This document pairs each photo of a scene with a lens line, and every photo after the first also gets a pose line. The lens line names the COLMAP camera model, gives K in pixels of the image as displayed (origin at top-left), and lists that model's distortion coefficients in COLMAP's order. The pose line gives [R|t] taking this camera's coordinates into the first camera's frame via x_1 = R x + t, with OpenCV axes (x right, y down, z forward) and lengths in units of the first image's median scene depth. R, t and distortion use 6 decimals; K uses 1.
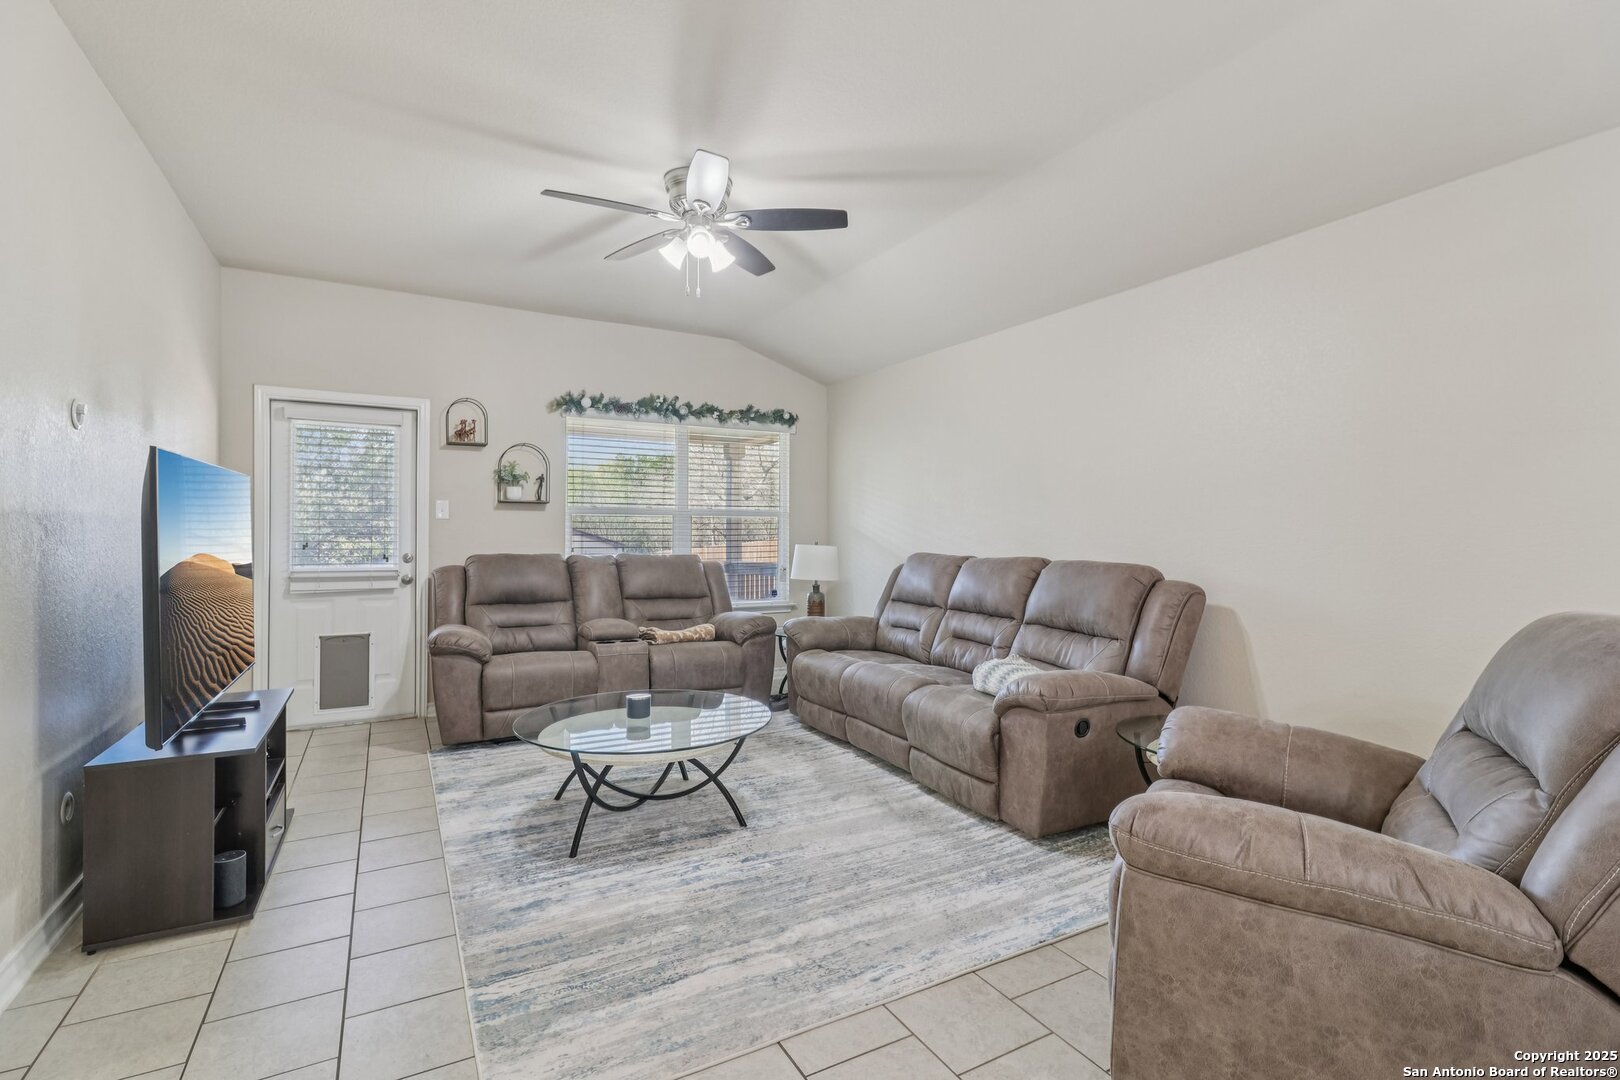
lens RADIAL K [[751.5, 0, 810.7], [0, 751.5, 534.9], [0, 0, 1]] dist [0.005480, 0.001310]
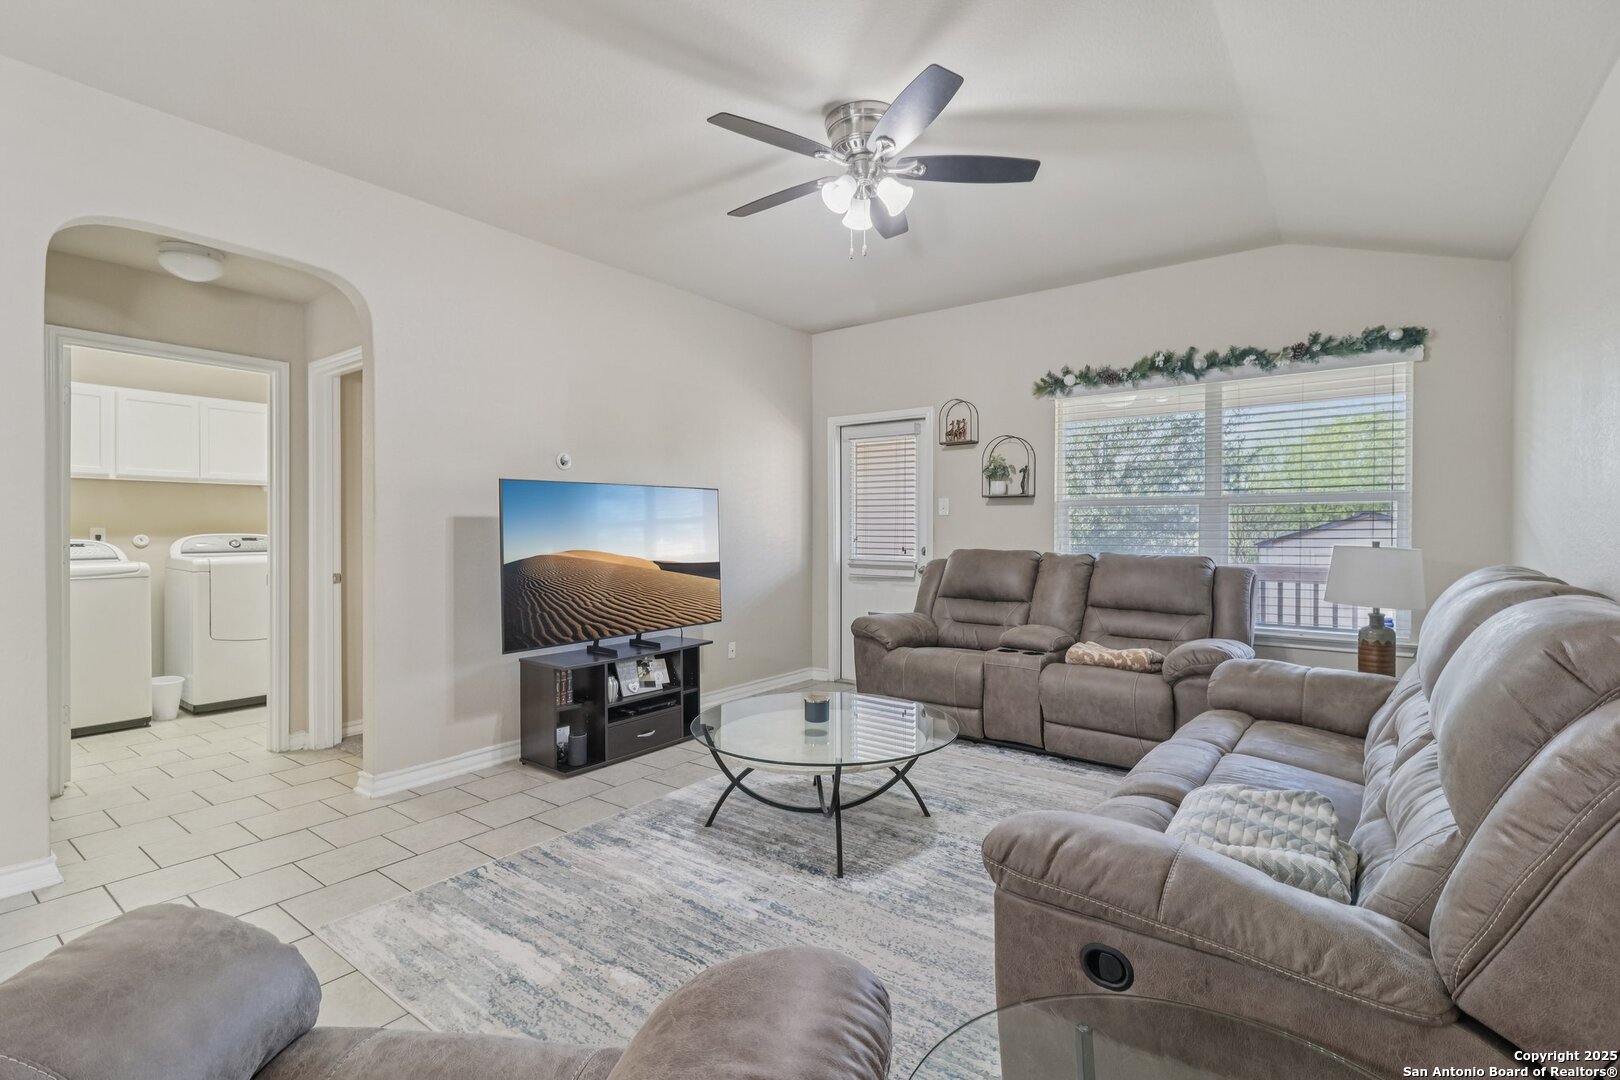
lens RADIAL K [[751.5, 0, 817.4], [0, 751.5, 537.3], [0, 0, 1]] dist [0.005480, 0.001310]
pose [[0.406946, 0.008471, -0.913413, 0.415730], [0.001408, 0.999950, 0.009900, -0.000657], [0.913451, -0.005315, 0.406913, 0.396031]]
